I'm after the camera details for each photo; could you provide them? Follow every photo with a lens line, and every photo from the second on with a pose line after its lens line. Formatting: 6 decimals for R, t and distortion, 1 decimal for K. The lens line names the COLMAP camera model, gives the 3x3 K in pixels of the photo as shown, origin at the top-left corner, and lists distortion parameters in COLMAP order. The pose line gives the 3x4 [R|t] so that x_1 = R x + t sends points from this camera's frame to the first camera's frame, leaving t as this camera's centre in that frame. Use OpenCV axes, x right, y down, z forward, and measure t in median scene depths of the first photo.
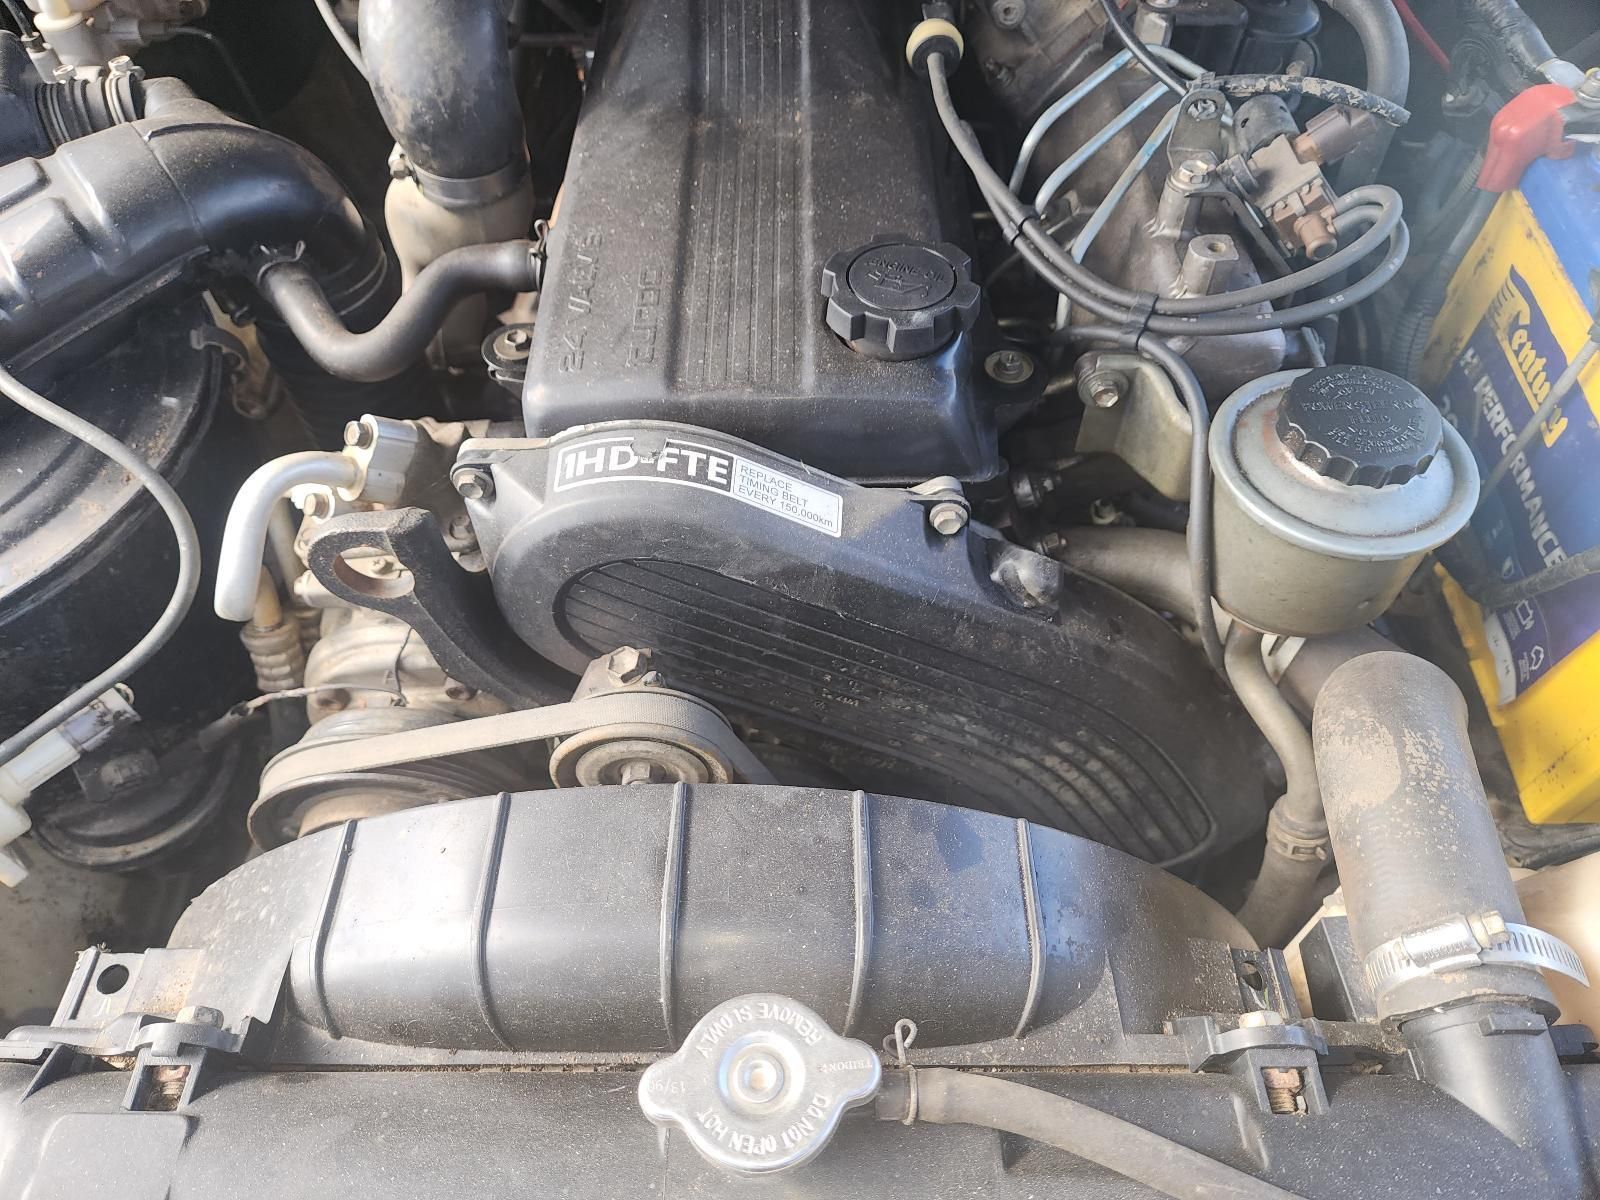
lens RADIAL K [[1073.4, 0, 800.0], [0, 1073.4, 600.0], [0, 0, 1]] dist [0.028925, -0.038339]
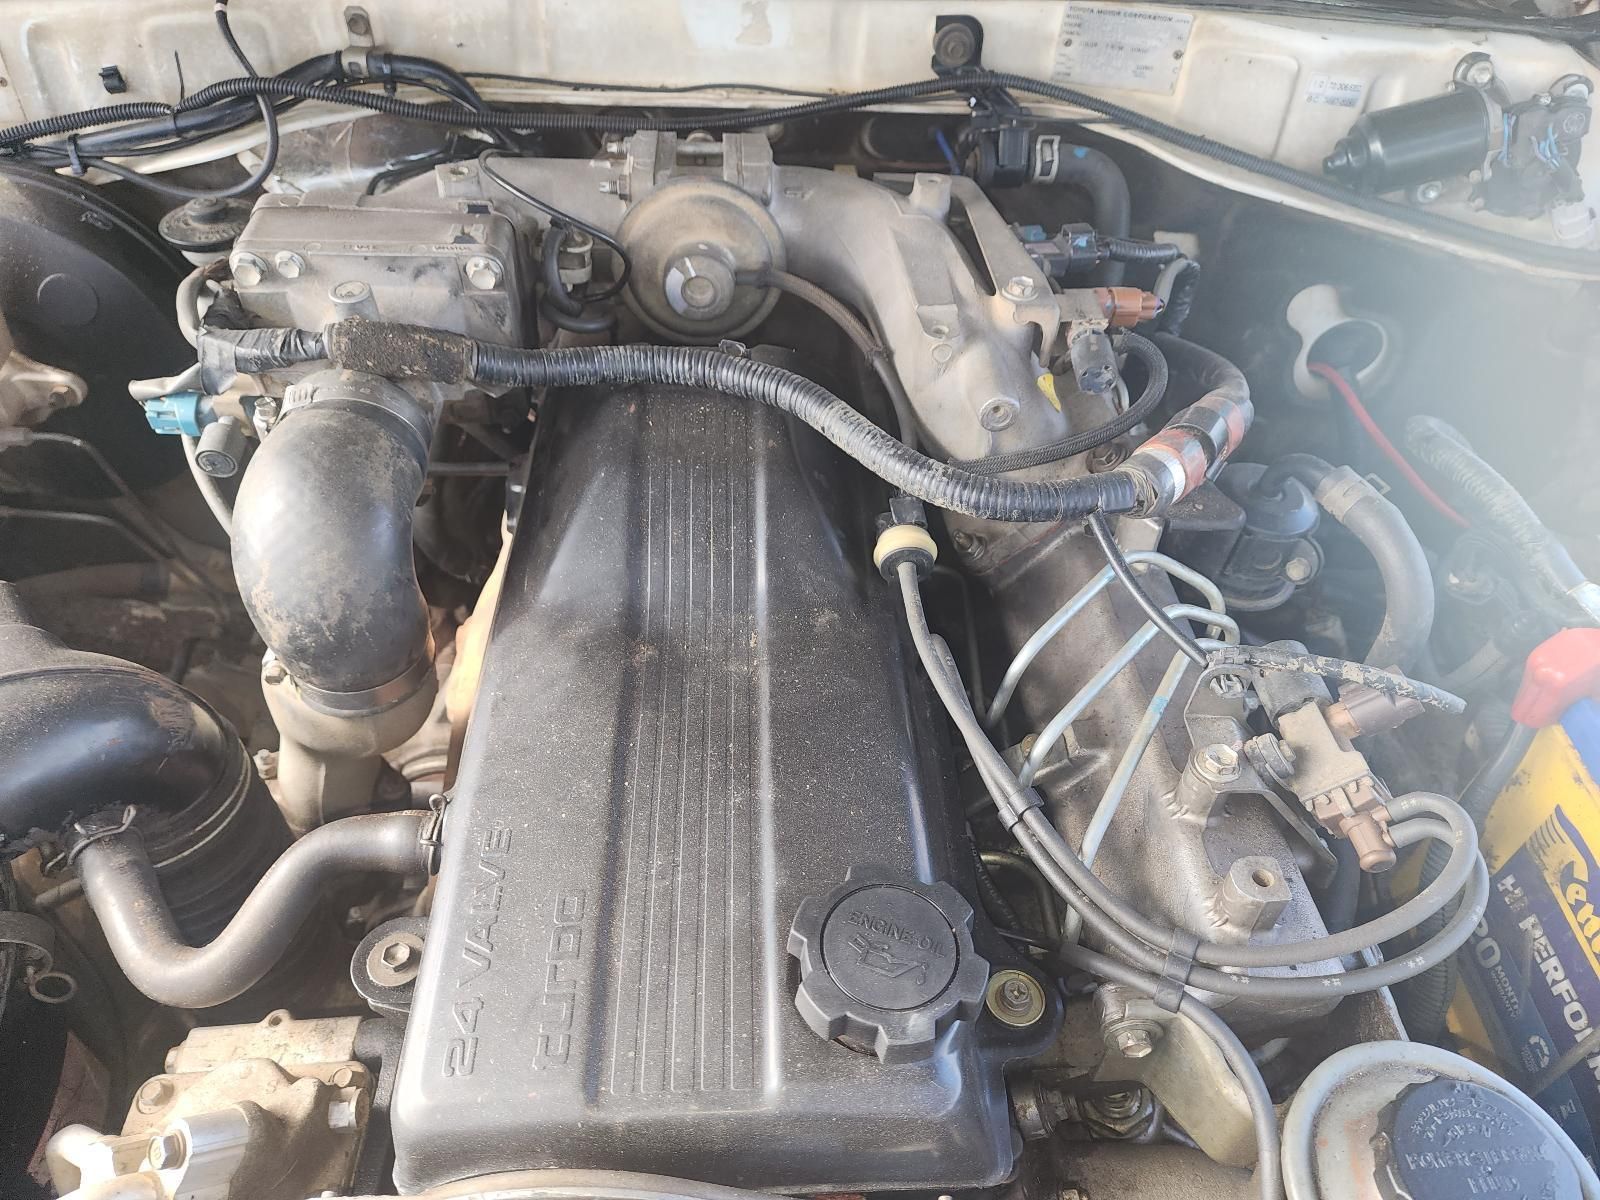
lens RADIAL K [[1073.4, 0, 800.0], [0, 1073.4, 600.0], [0, 0, 1]] dist [0.028925, -0.038339]
pose [[0.997616, 0.011509, 0.068050, -0.024374], [-0.000504, 0.987188, -0.159562, -0.363983], [-0.069014, 0.159147, 0.984840, 0.156940]]
